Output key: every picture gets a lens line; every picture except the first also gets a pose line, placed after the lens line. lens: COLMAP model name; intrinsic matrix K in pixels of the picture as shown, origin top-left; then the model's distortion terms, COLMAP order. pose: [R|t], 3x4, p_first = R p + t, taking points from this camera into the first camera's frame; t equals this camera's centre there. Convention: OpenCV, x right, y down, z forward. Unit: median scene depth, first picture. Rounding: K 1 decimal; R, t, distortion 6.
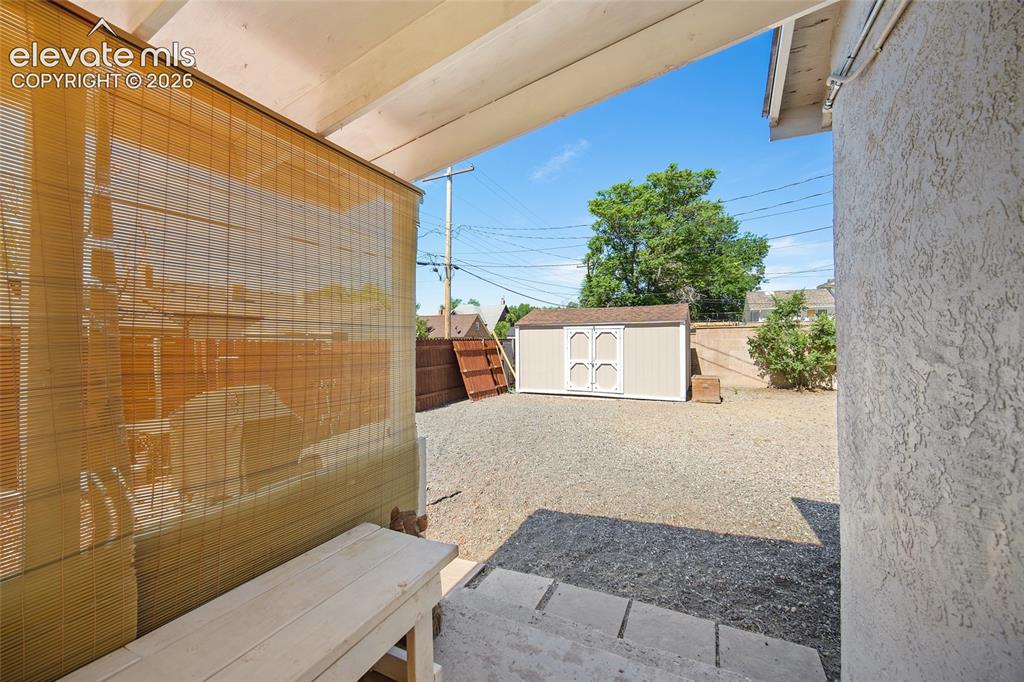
lens RADIAL K [[407.6, 0, 512.0], [0, 407.6, 335.1], [0, 0, 1]] dist [-0.000892, -0.000928]
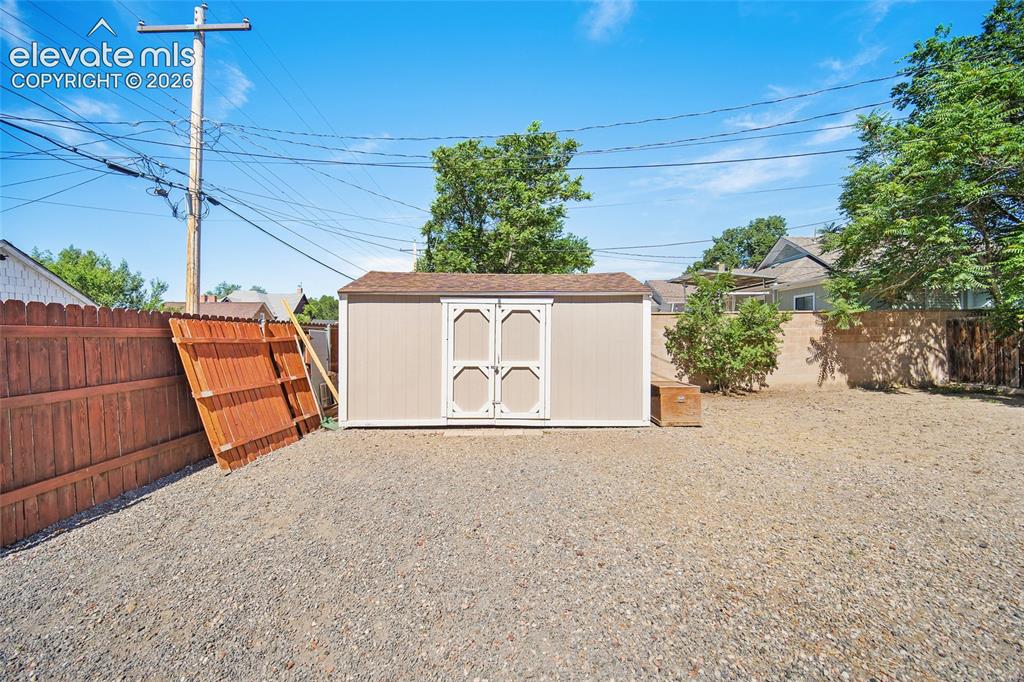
lens RADIAL K [[407.6, 0, 514.8], [0, 407.6, 336.3], [0, 0, 1]] dist [-0.000892, -0.000928]
pose [[0.893377, 0.008513, 0.449226, -0.022506], [-0.010664, 0.999941, 0.002259, 0.023715], [-0.449180, -0.006808, 0.893415, 0.442682]]
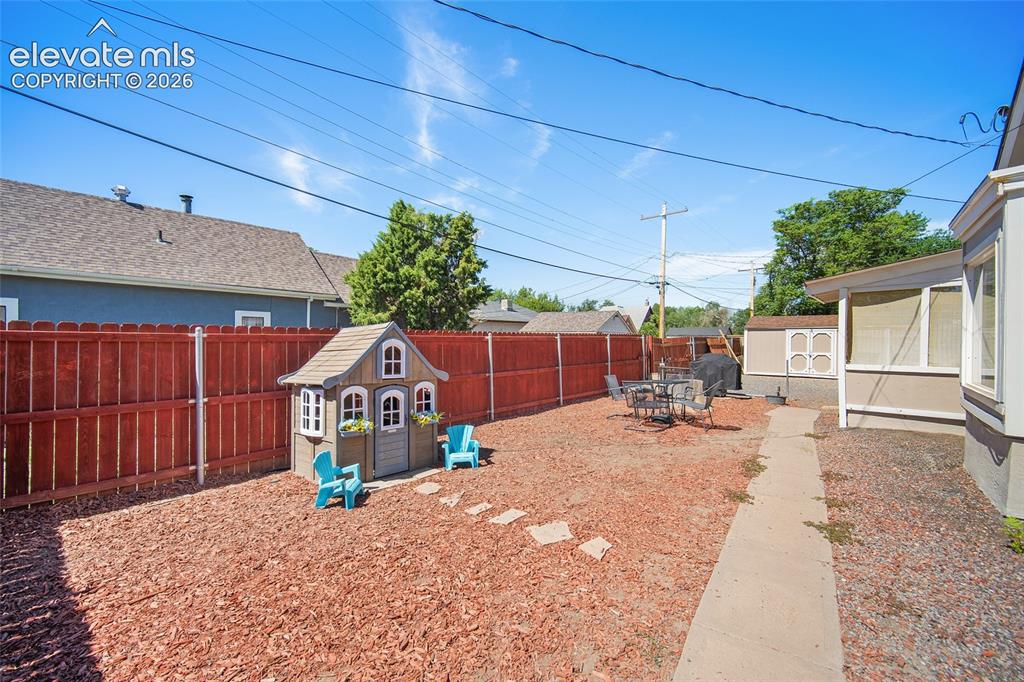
lens RADIAL K [[407.6, 0, 515.1], [0, 407.6, 337.4], [0, 0, 1]] dist [-0.000892, -0.000928]
pose [[0.962600, 0.007490, -0.270823, -0.370046], [-0.005933, 0.999961, 0.006570, 0.003569], [0.270862, -0.004718, 0.962607, -0.594515]]
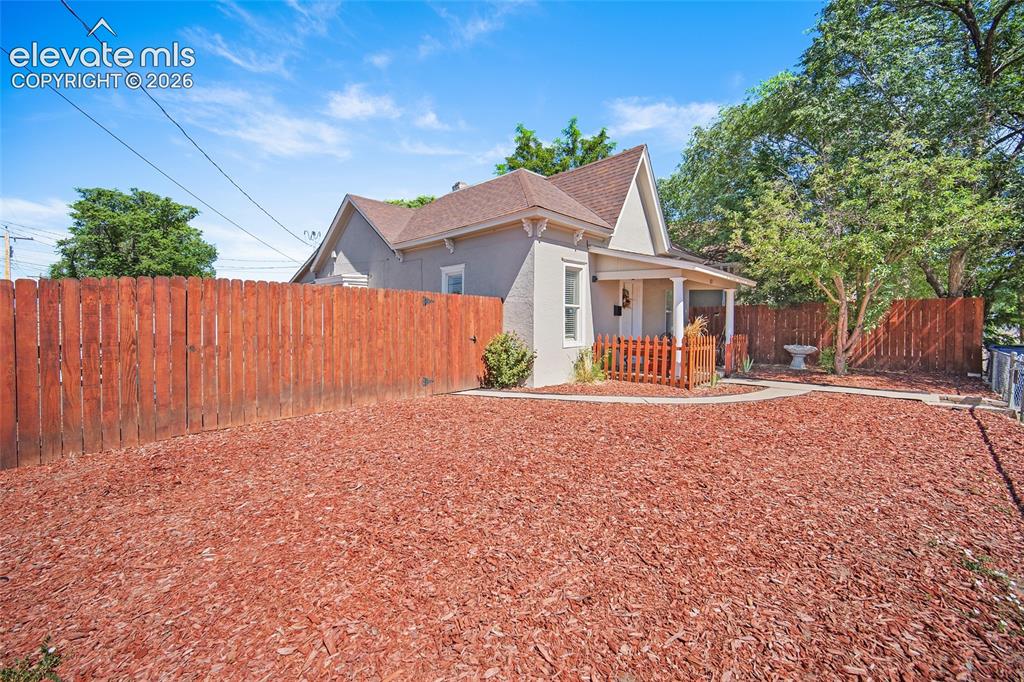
lens RADIAL K [[422.6, 0, 517.0], [0, 422.6, 341.3], [0, 0, 1]] dist [-0.002245, -0.000646]
pose [[0.340189, -0.022147, 0.940096, -0.928627], [-0.016373, 0.999432, 0.029470, 0.020739], [-0.940215, -0.025418, 0.339633, -1.032263]]
